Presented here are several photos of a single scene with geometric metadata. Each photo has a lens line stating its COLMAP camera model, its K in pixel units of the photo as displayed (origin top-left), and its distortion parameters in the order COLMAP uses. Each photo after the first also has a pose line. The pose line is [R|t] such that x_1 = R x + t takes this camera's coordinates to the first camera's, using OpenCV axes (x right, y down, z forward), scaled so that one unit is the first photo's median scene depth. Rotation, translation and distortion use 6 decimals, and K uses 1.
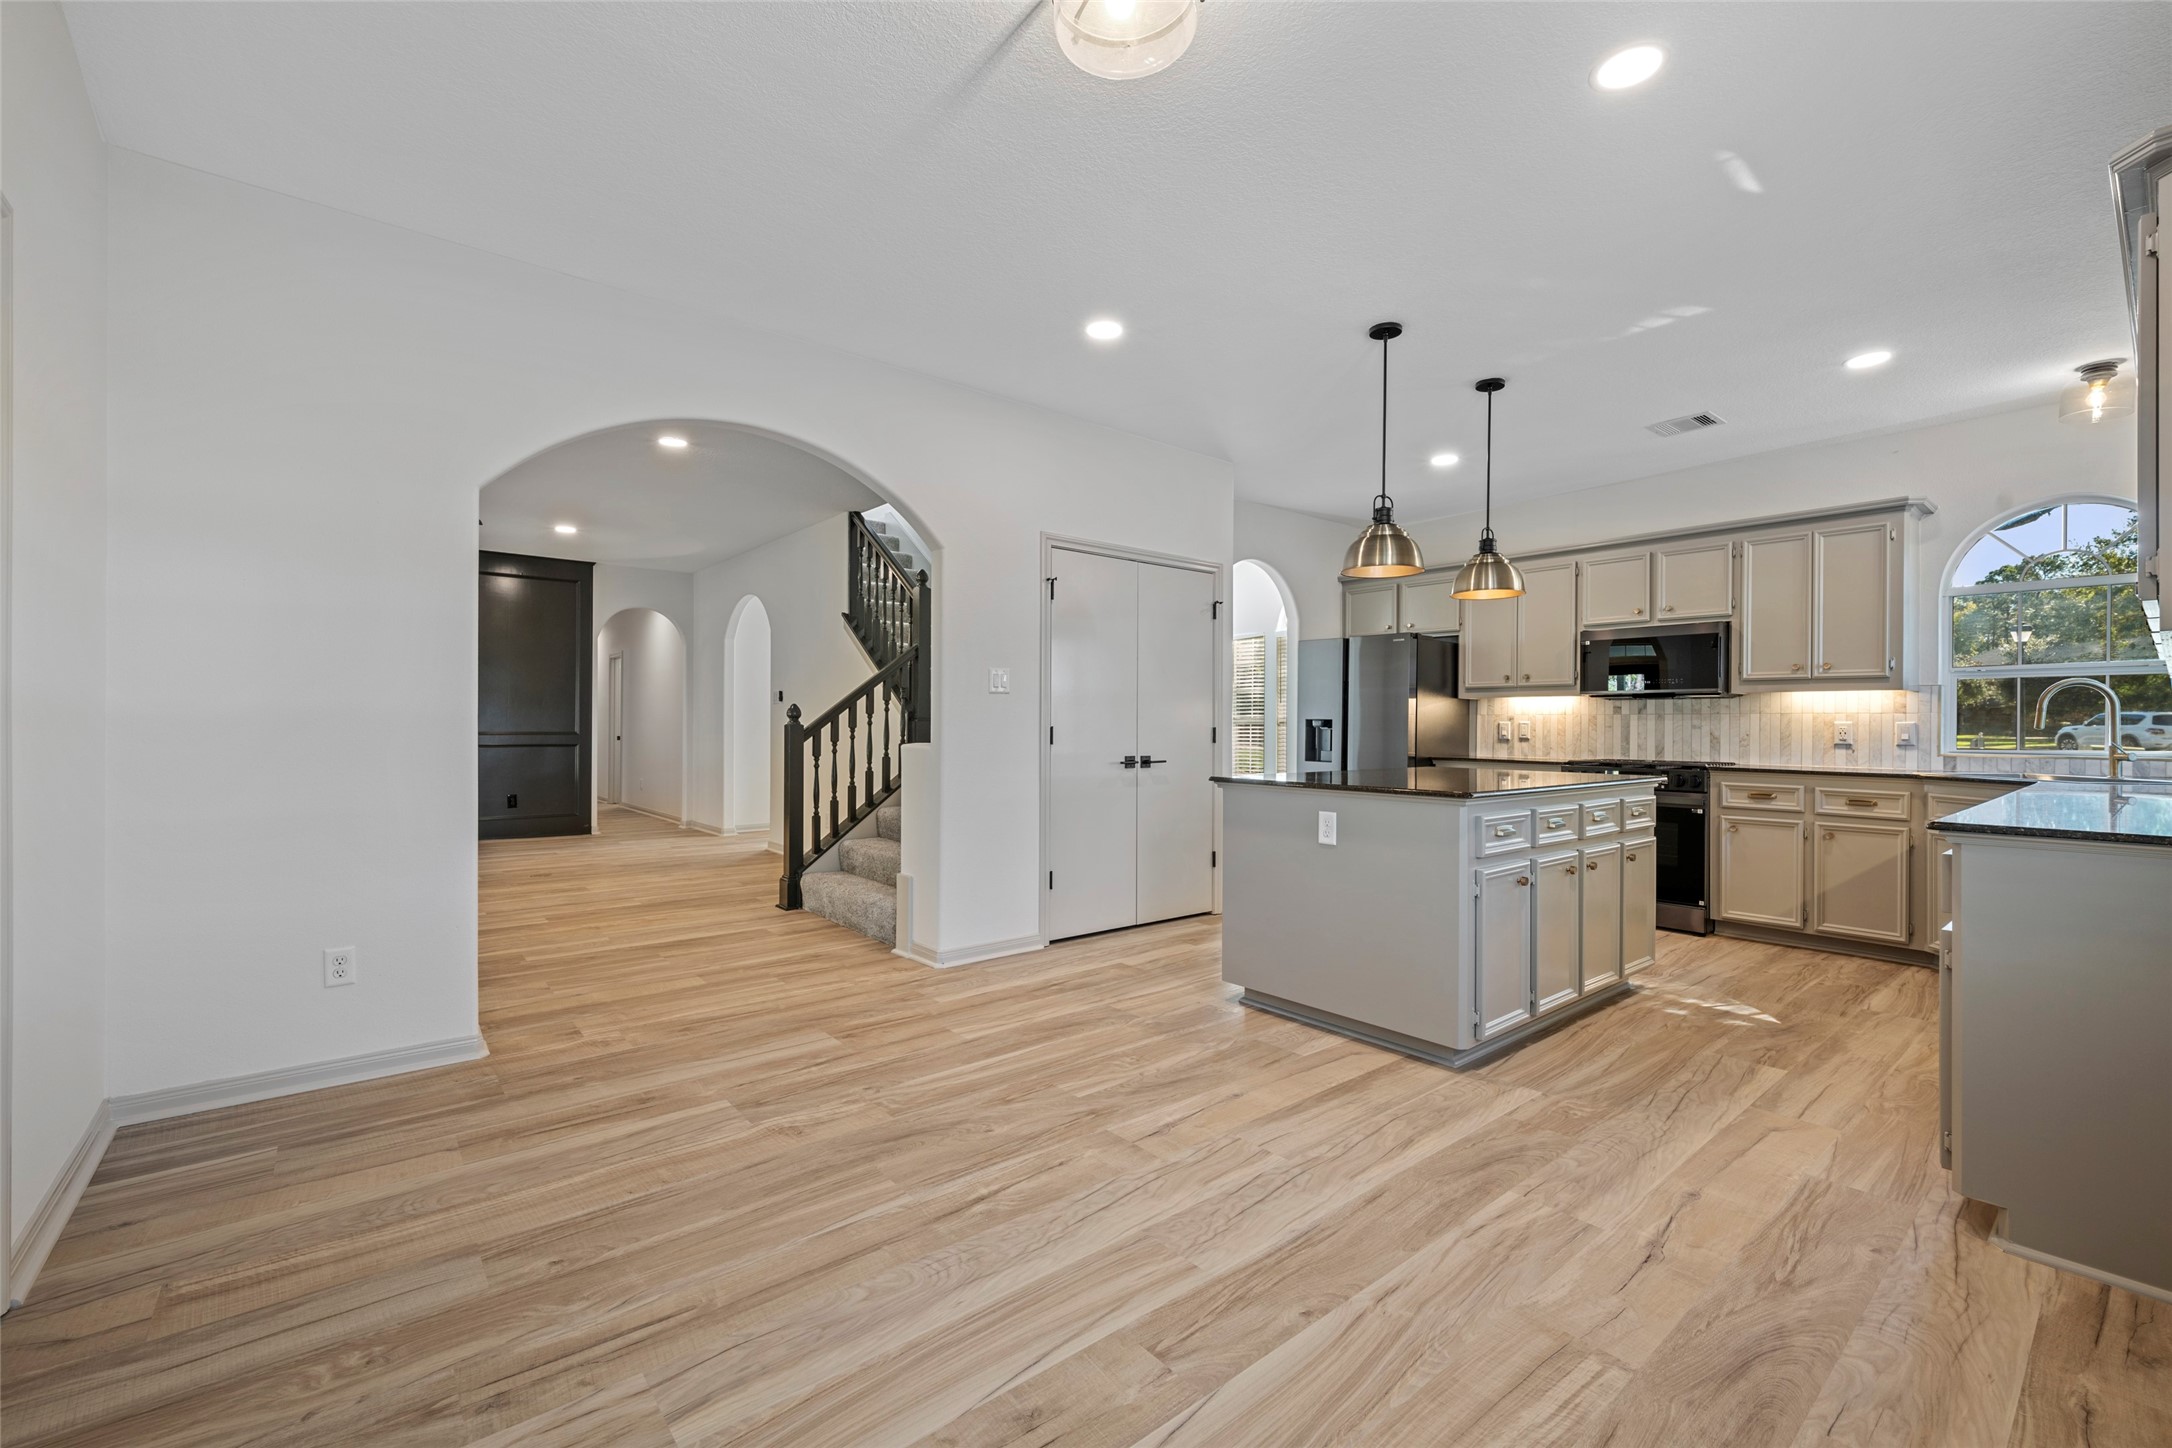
lens RADIAL K [[918.0, 0, 1092.0], [0, 918.0, 724.5], [0, 0, 1]] dist [0.001078, 0.000493]
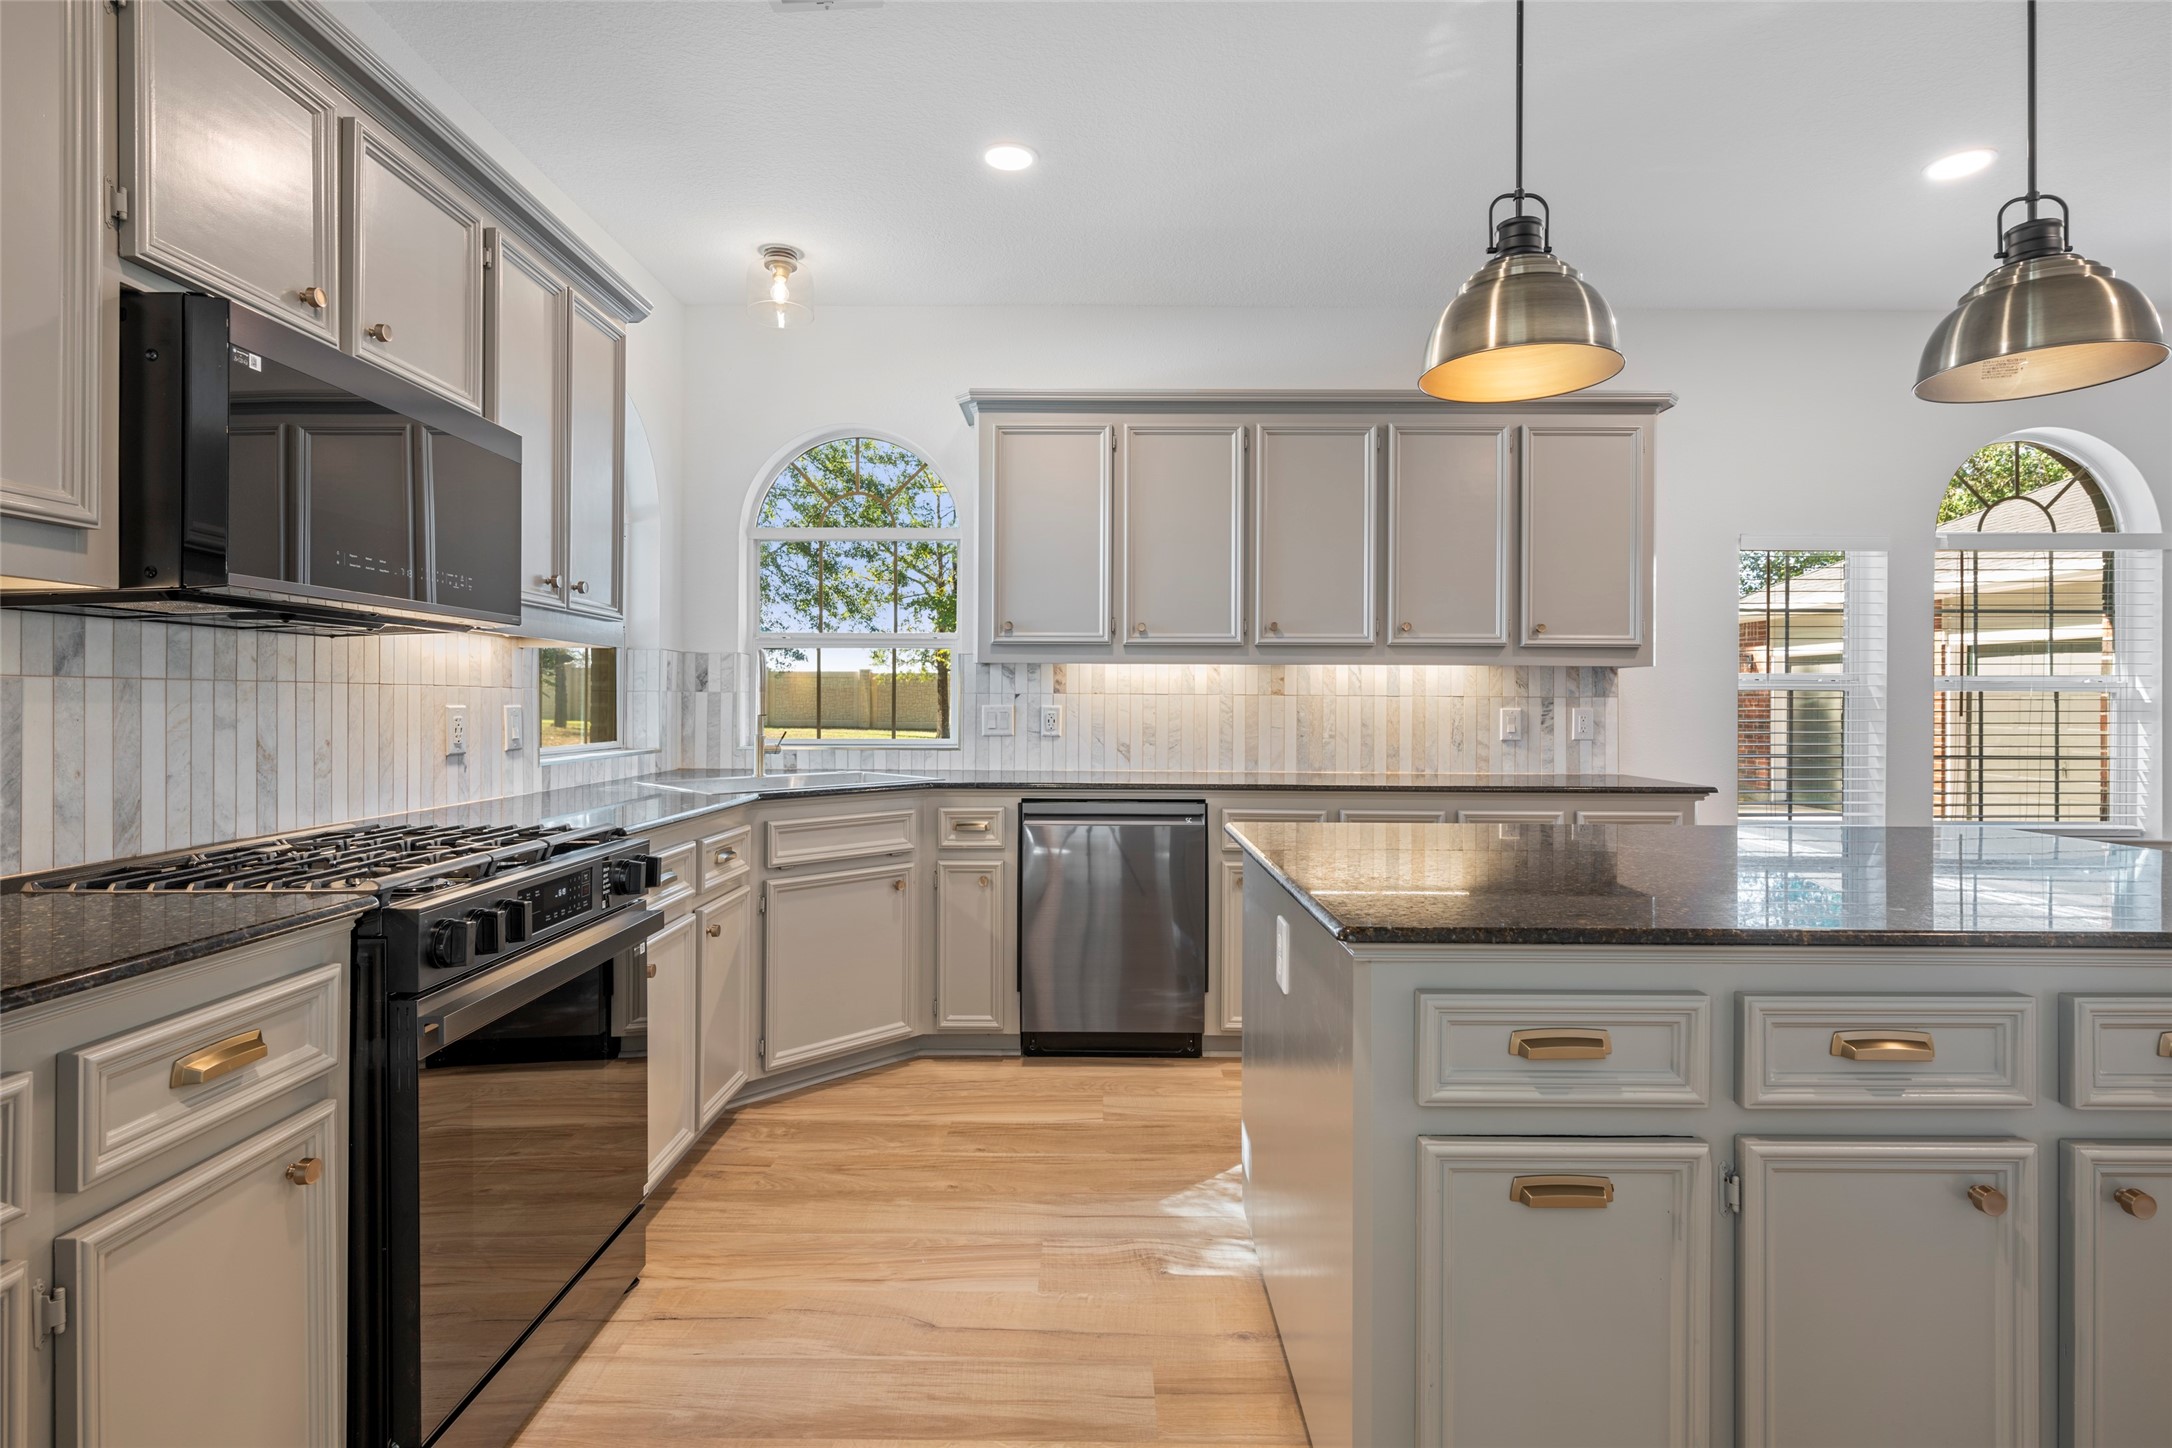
lens RADIAL K [[1055.4, 0, 1091.2], [0, 1055.4, 701.1], [0, 0, 1]] dist [0.004787, -0.000857]
pose [[-0.758721, -0.009249, 0.651350, 0.244980], [-0.009984, 0.999947, 0.002570, -0.009573], [-0.651339, -0.004553, -0.758773, 1.223585]]
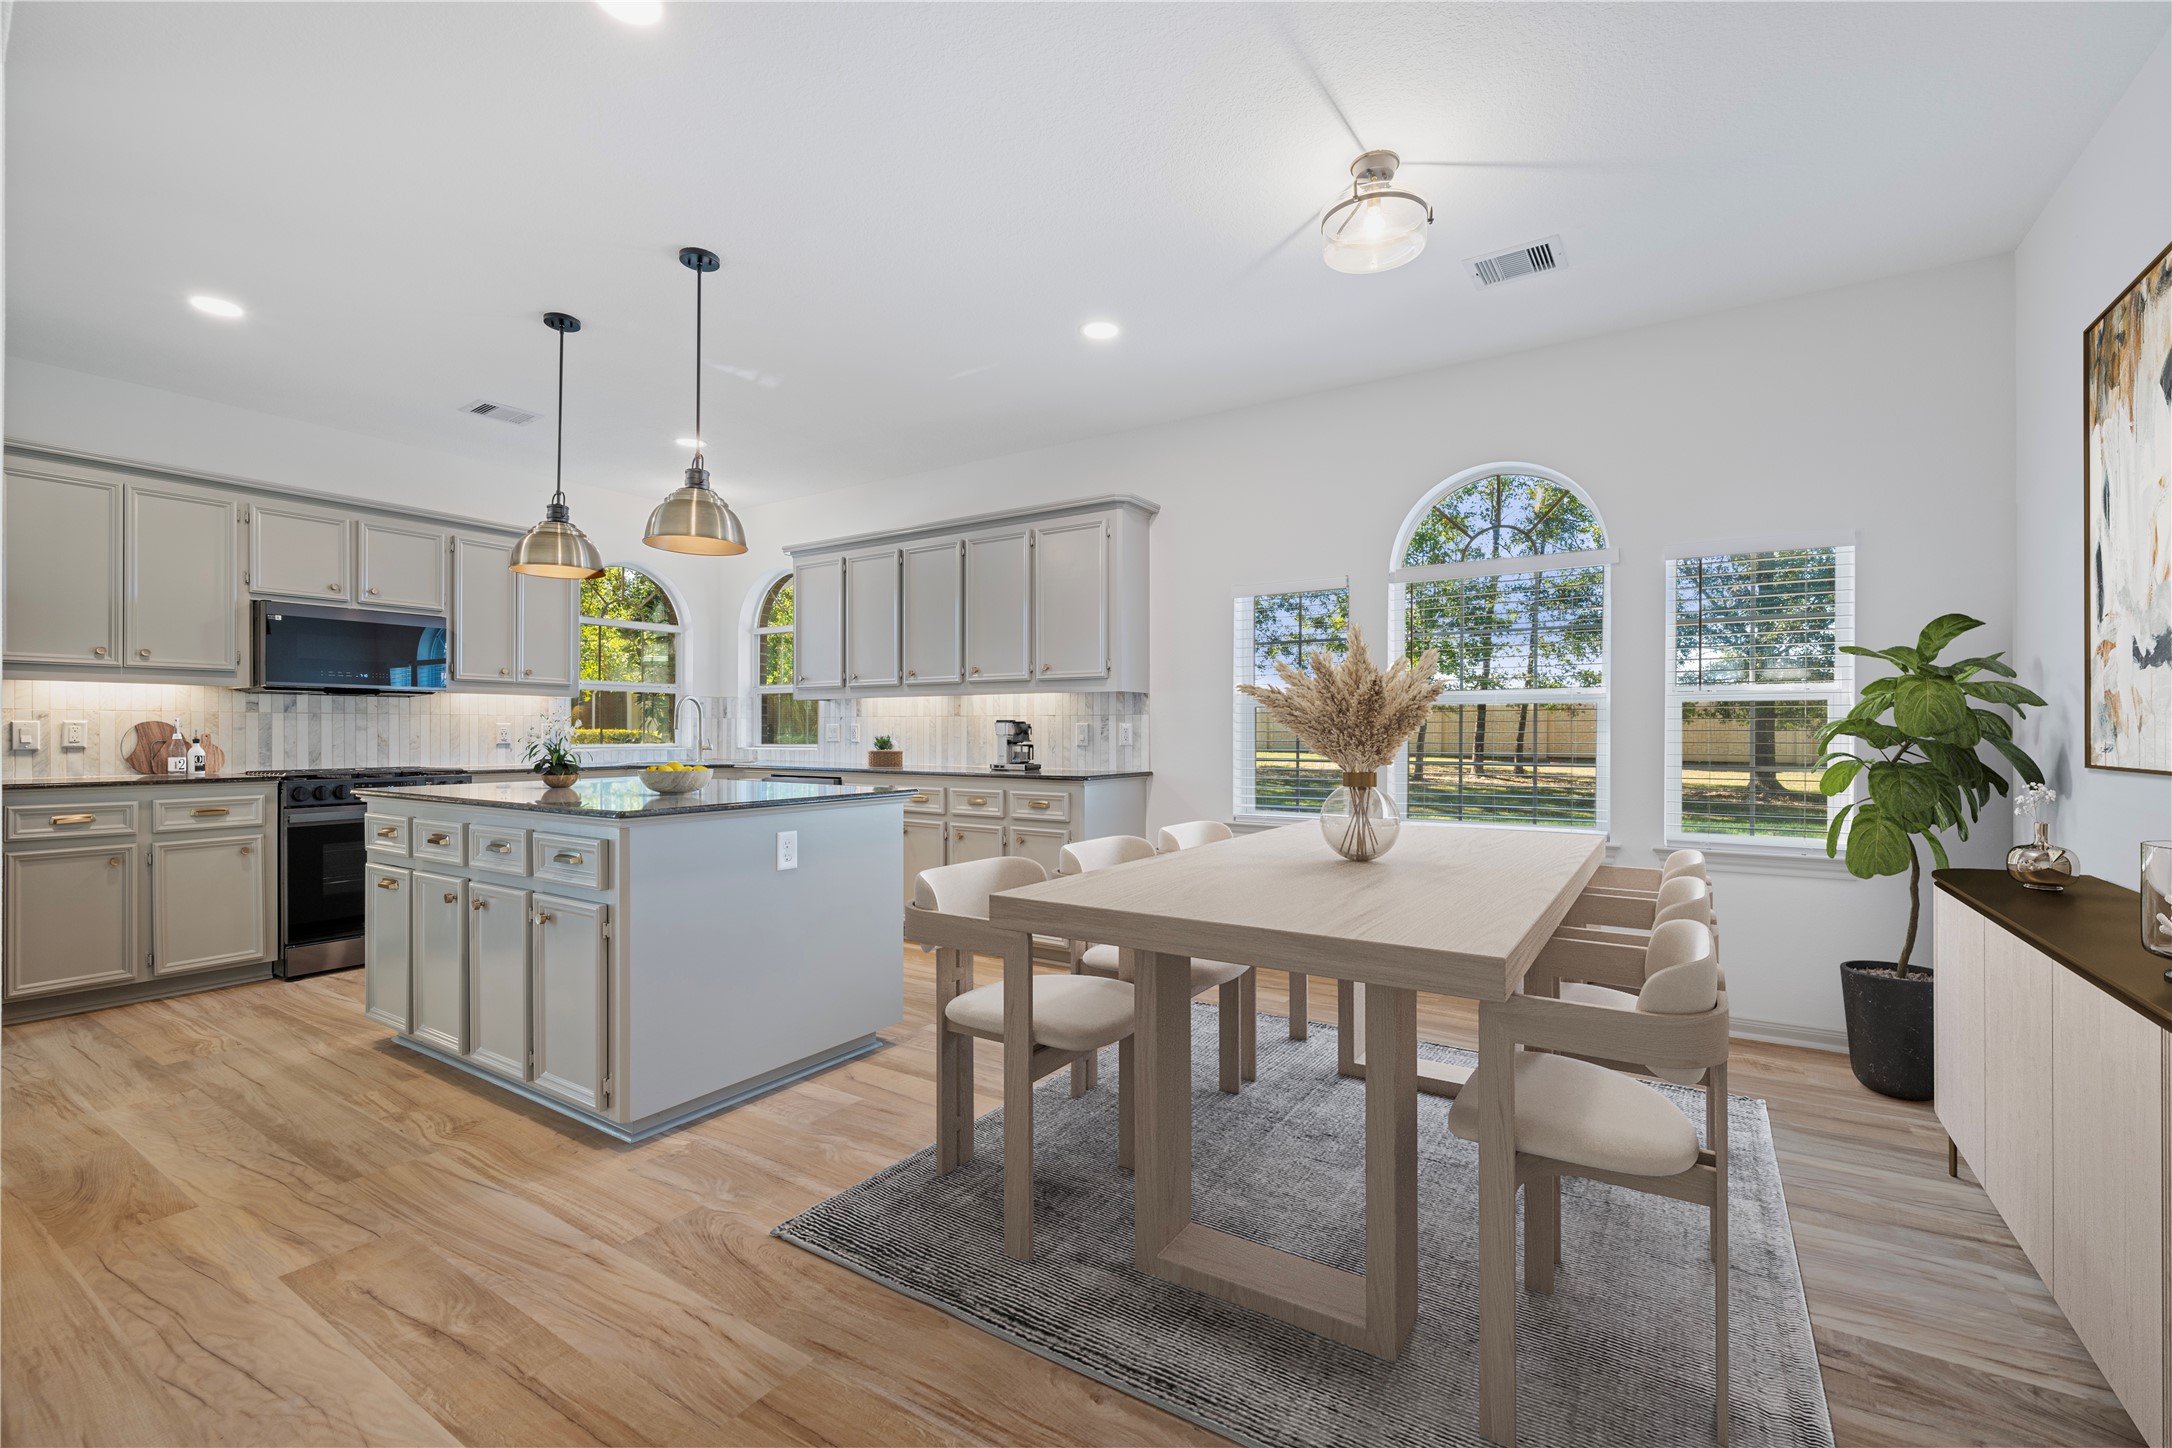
lens RADIAL K [[918.0, 0, 1096.7], [0, 918.0, 729.7], [0, 0, 1]] dist [0.001078, 0.000493]
pose [[-0.297480, -0.005602, 0.954712, -0.439992], [-0.002841, 0.999984, 0.004982, -0.002800], [-0.954724, -0.001230, -0.297491, 0.670231]]
